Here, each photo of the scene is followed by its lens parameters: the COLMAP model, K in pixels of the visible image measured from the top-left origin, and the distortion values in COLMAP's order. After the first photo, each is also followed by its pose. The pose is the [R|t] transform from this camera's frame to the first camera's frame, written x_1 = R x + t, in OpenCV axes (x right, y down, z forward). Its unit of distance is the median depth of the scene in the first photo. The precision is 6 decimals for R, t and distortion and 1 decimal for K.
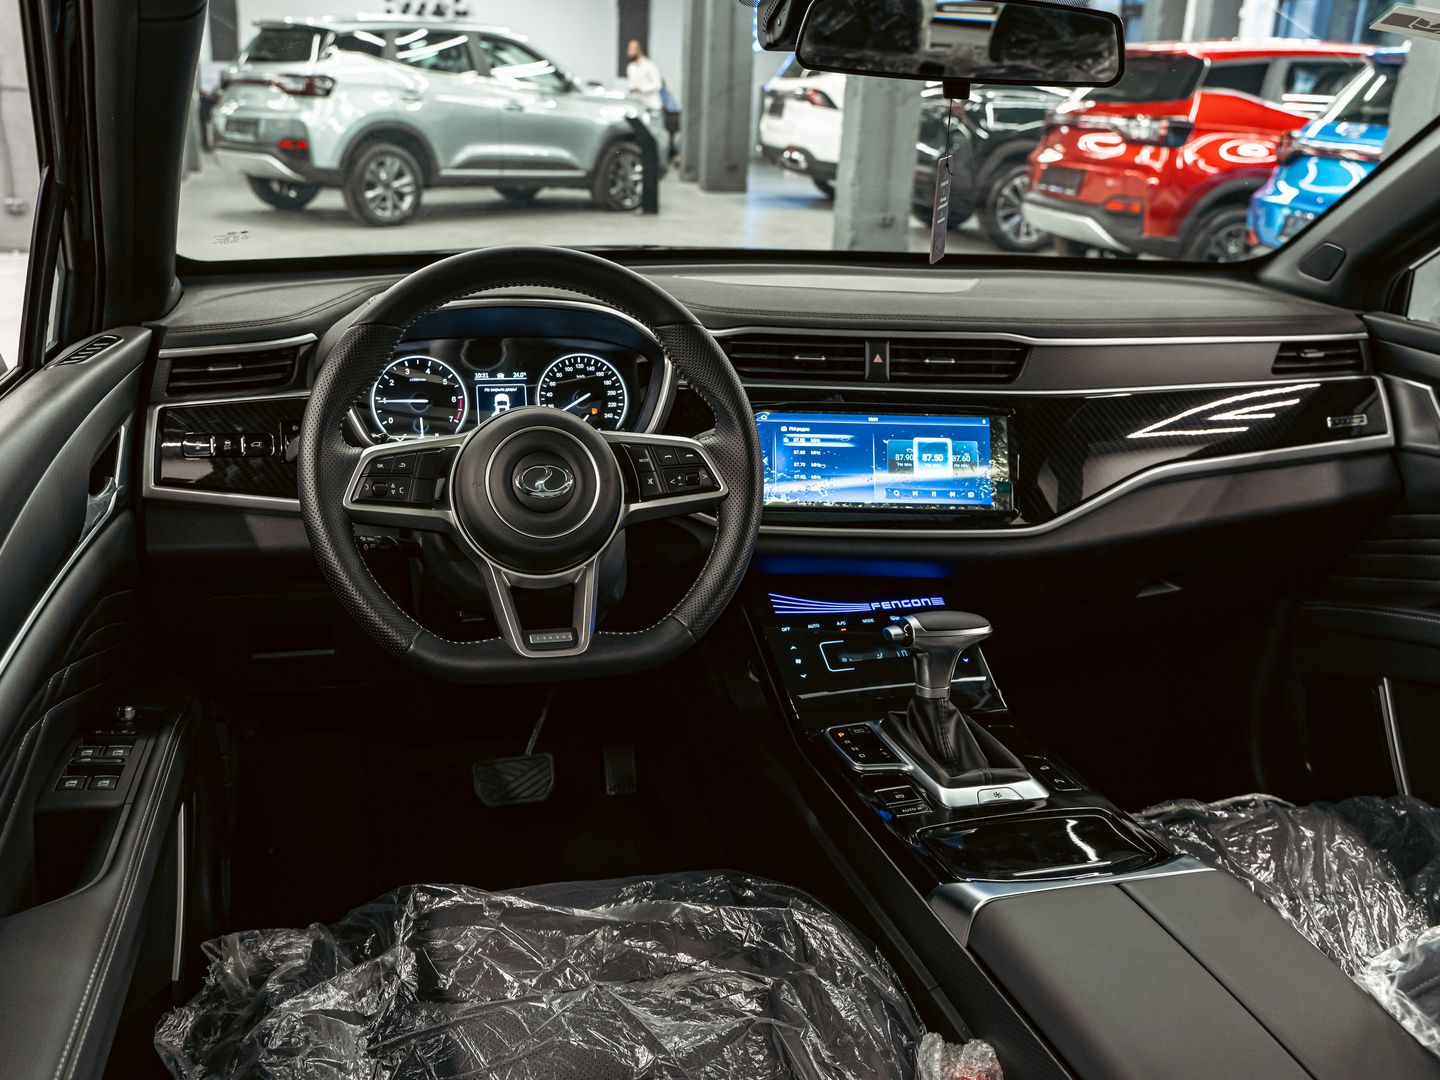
lens RADIAL K [[1197.5, 0, 720.0], [0, 1197.5, 540.0], [0, 0, 1]] dist [0.003007, 0.001327]
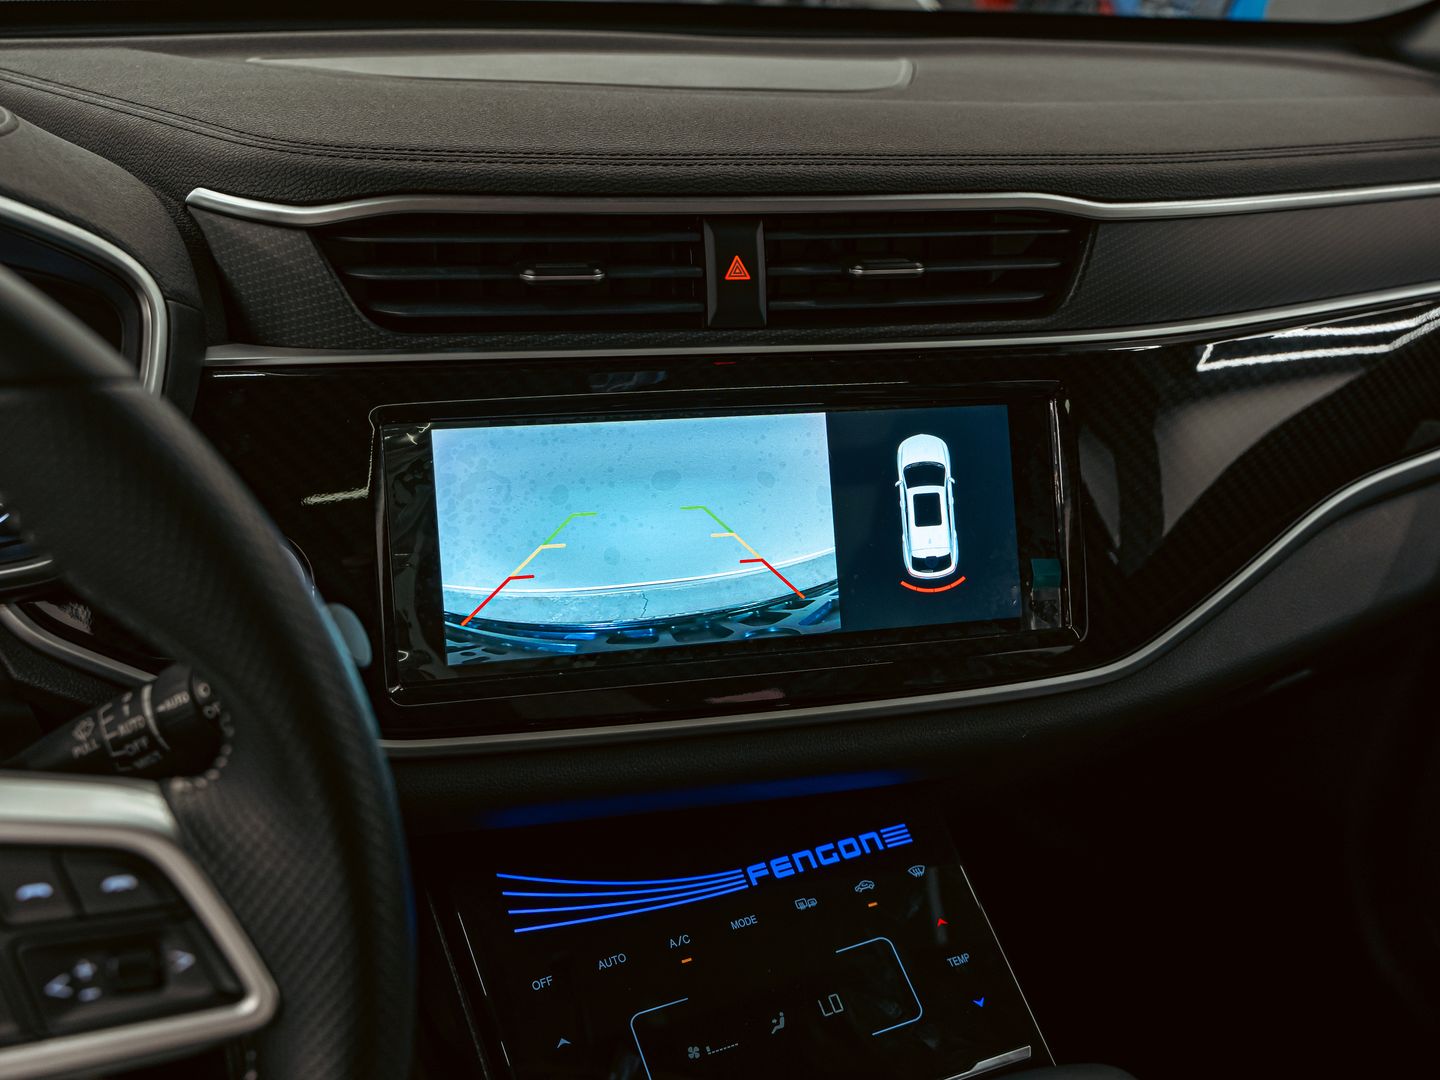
lens RADIAL K [[1297.5, 0, 720.0], [0, 1297.5, 540.0], [0, 0, 1]] dist [-0.005820, -0.005920]
pose [[0.986516, -0.066220, 0.149669, 0.056487], [0.045276, 0.989222, 0.139248, -0.122521], [-0.157277, -0.130594, 0.978882, 0.569710]]
